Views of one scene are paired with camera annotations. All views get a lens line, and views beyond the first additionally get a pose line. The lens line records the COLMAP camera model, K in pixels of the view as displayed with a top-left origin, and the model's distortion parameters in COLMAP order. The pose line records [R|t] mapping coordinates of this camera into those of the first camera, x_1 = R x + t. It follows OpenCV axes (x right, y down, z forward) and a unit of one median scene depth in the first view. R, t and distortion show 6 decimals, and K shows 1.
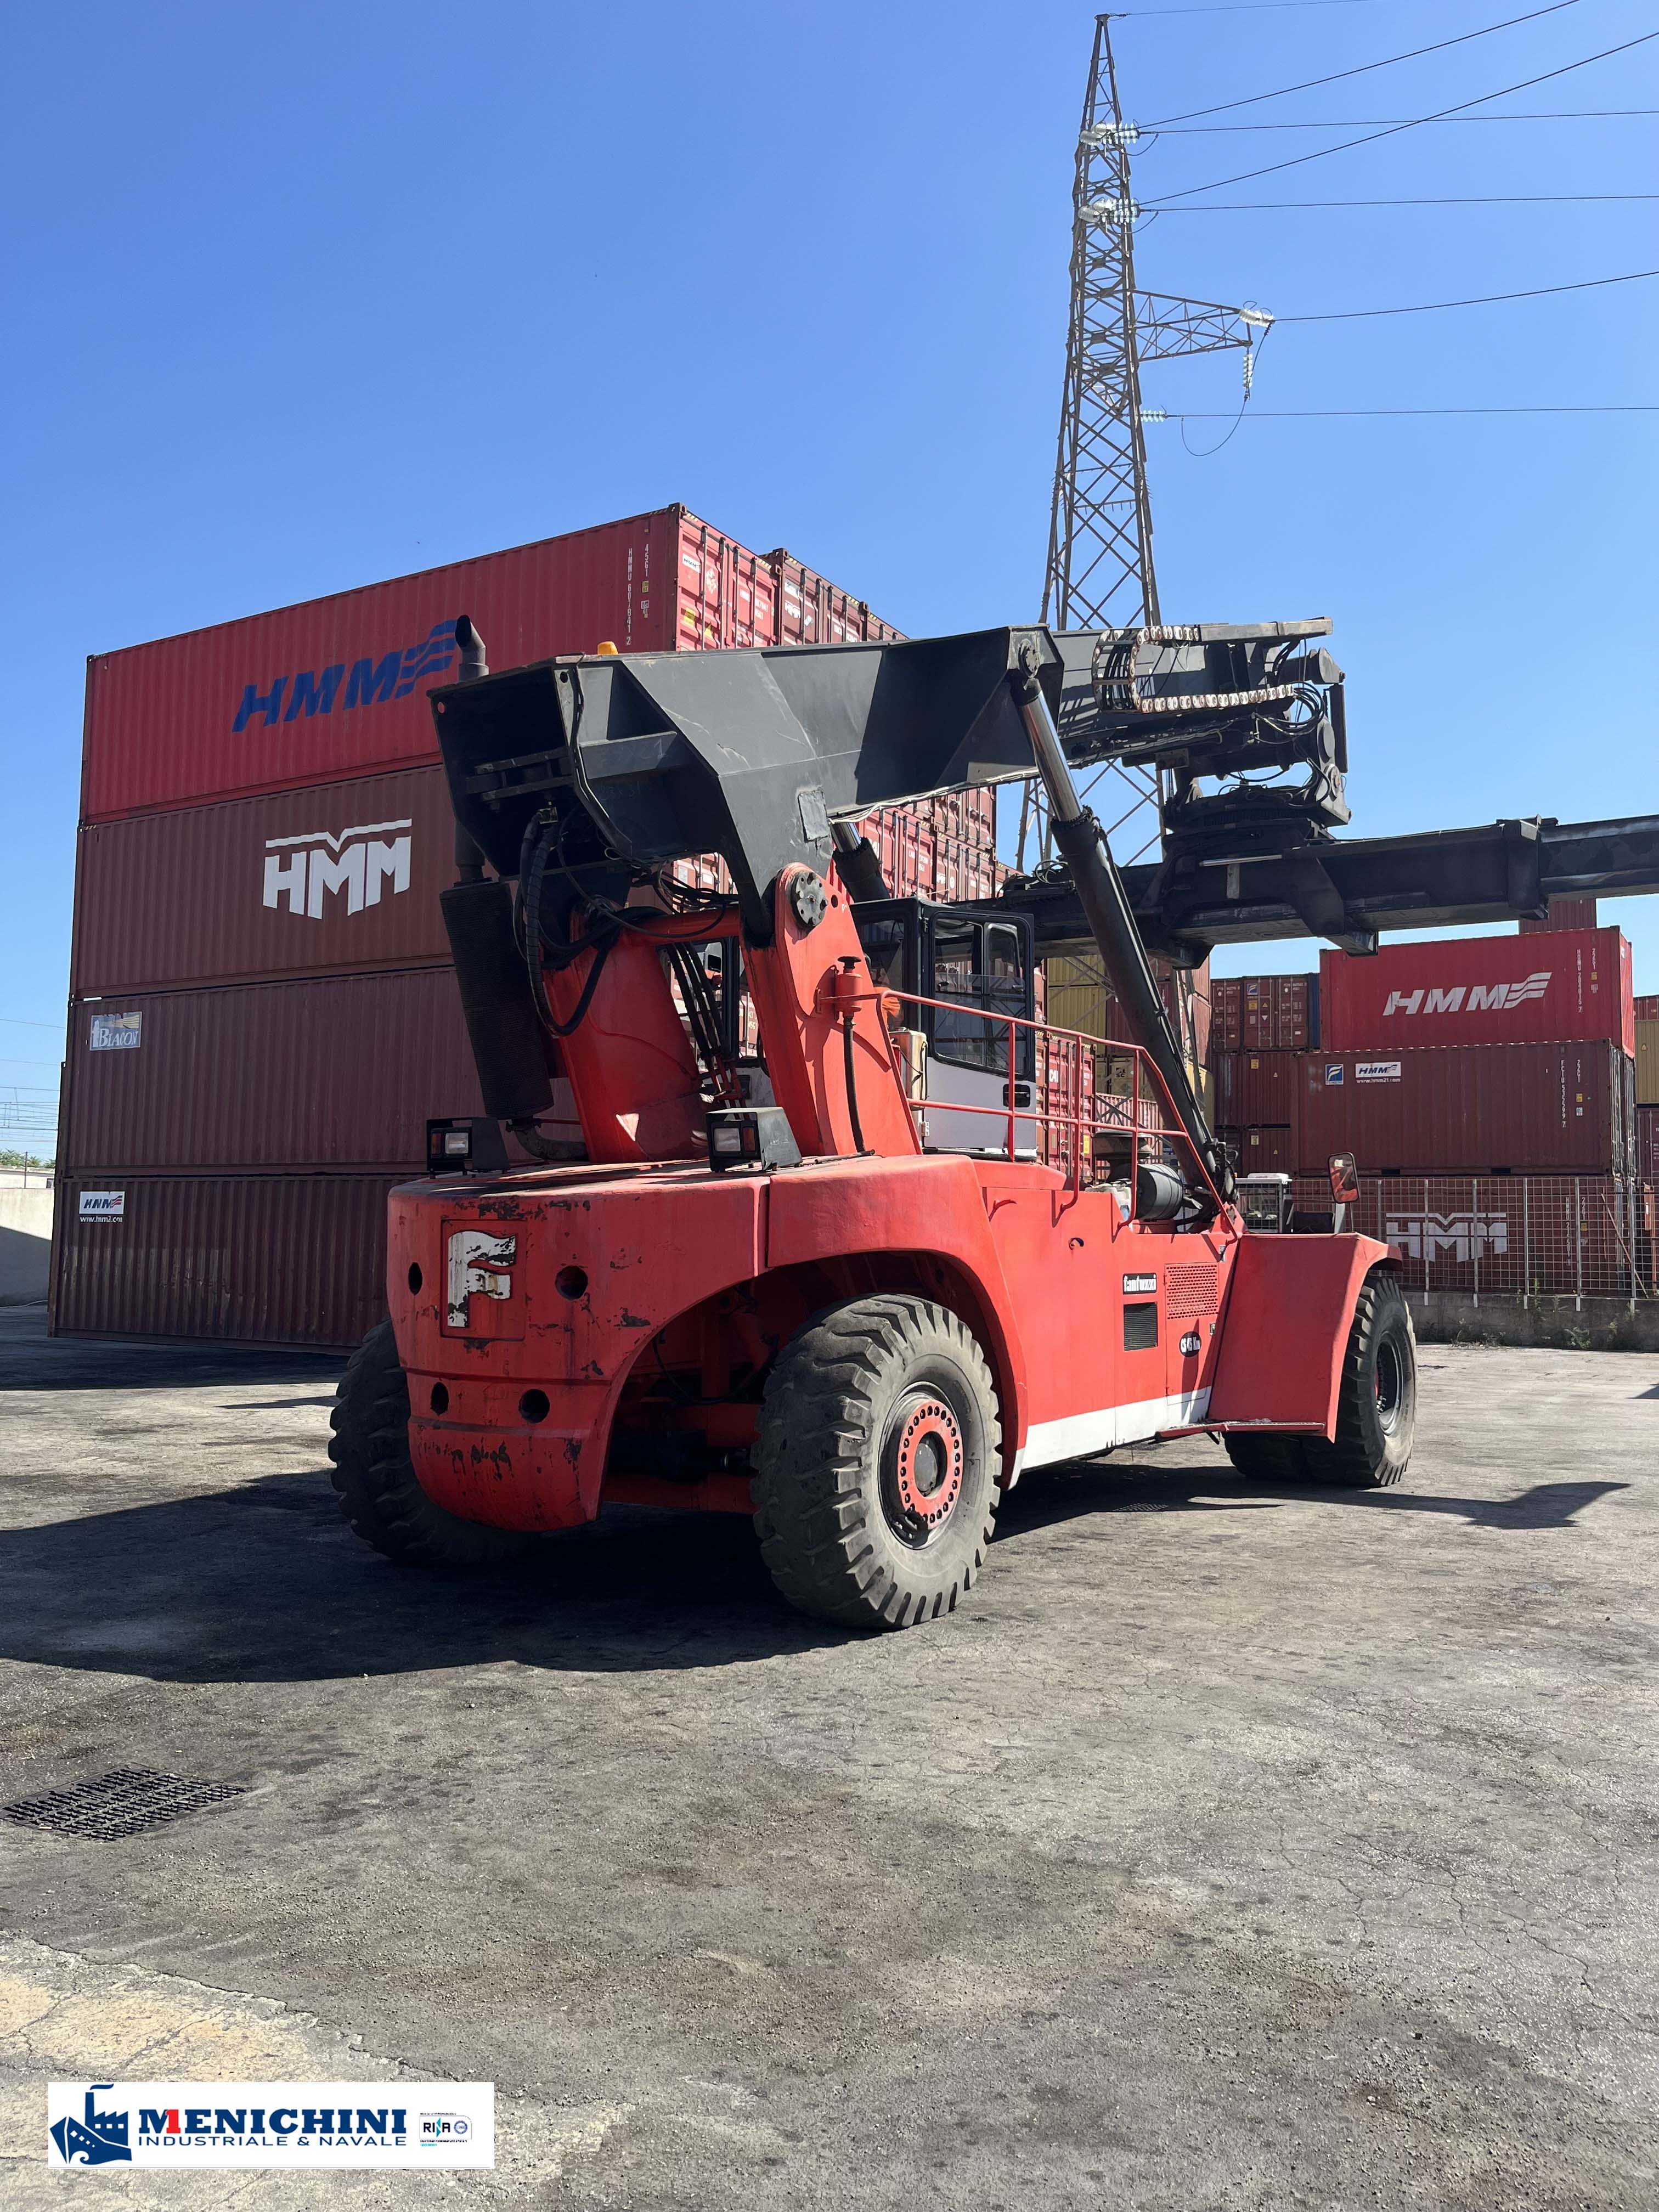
lens RADIAL K [[1697.2, 0, 829.5], [0, 1697.2, 1106.0], [0, 0, 1]] dist [0.034910, -0.004787]
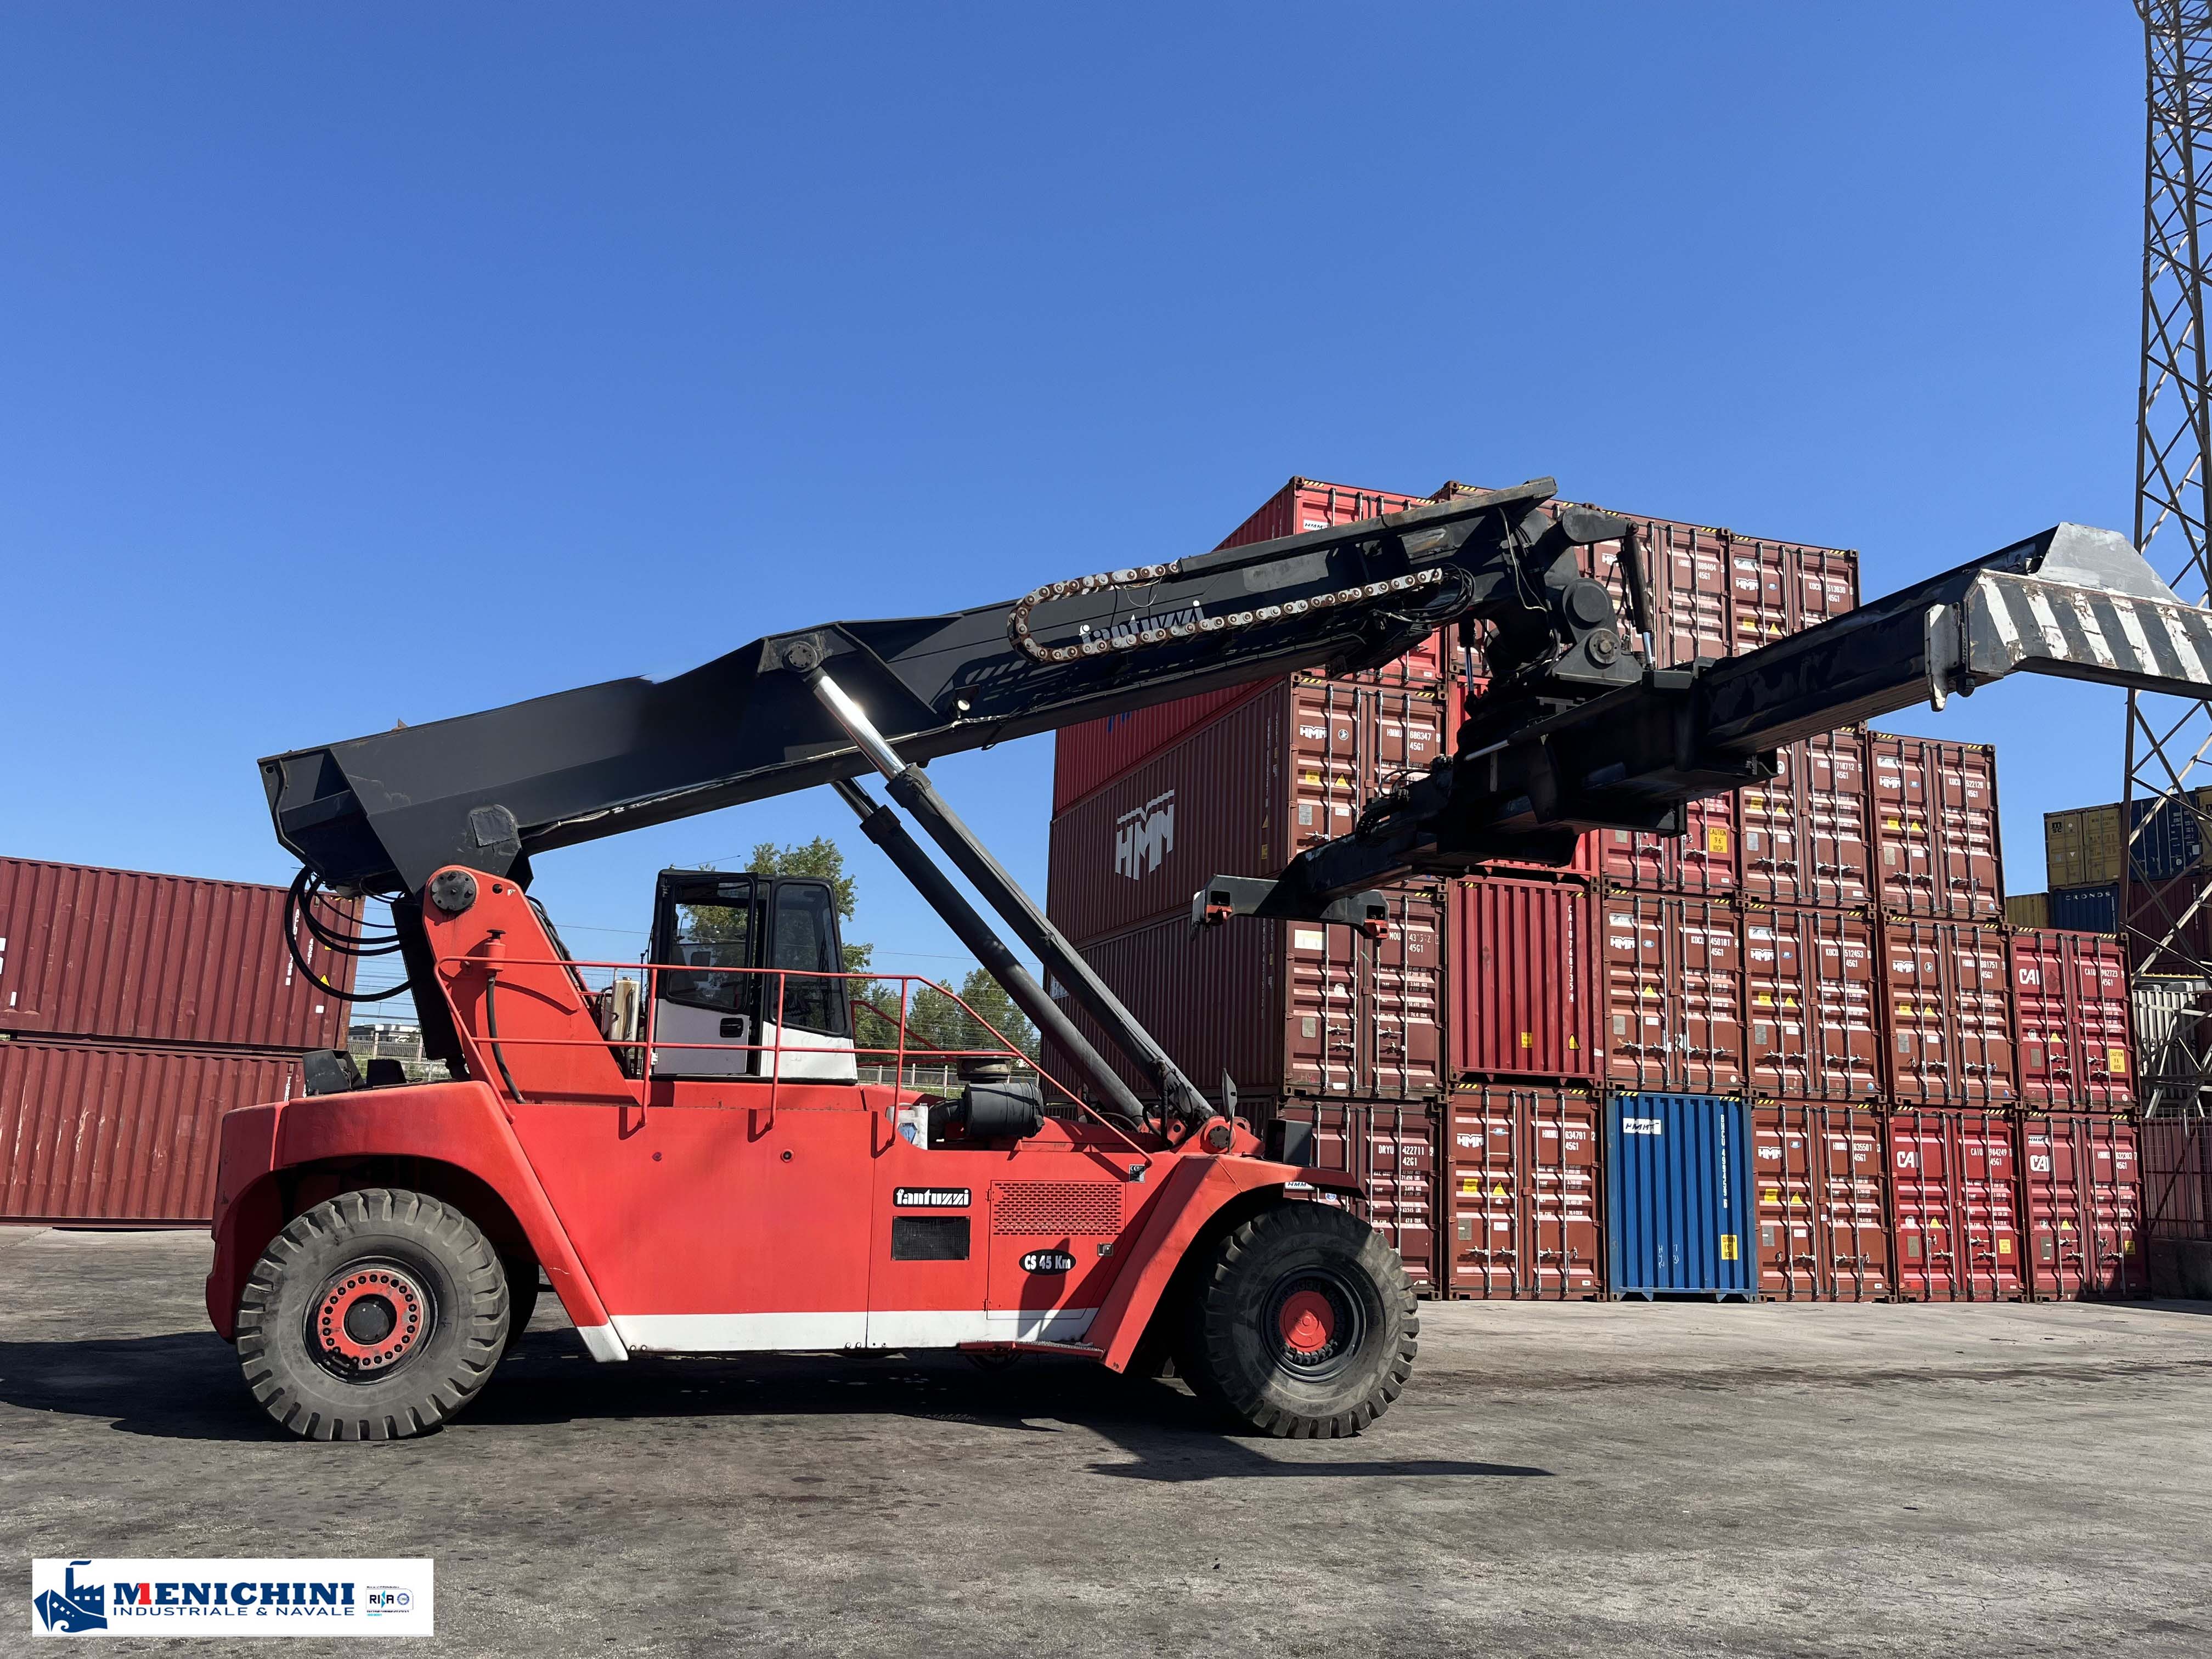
lens RADIAL K [[1697.2, 0, 1106.0], [0, 1697.2, 829.5], [0, 0, 1]] dist [0.034910, -0.004787]
pose [[0.740495, -0.111359, -0.662771, 1.103430], [0.030808, 0.990764, -0.132049, 0.021541], [0.671355, 0.077363, 0.737087, 0.293751]]
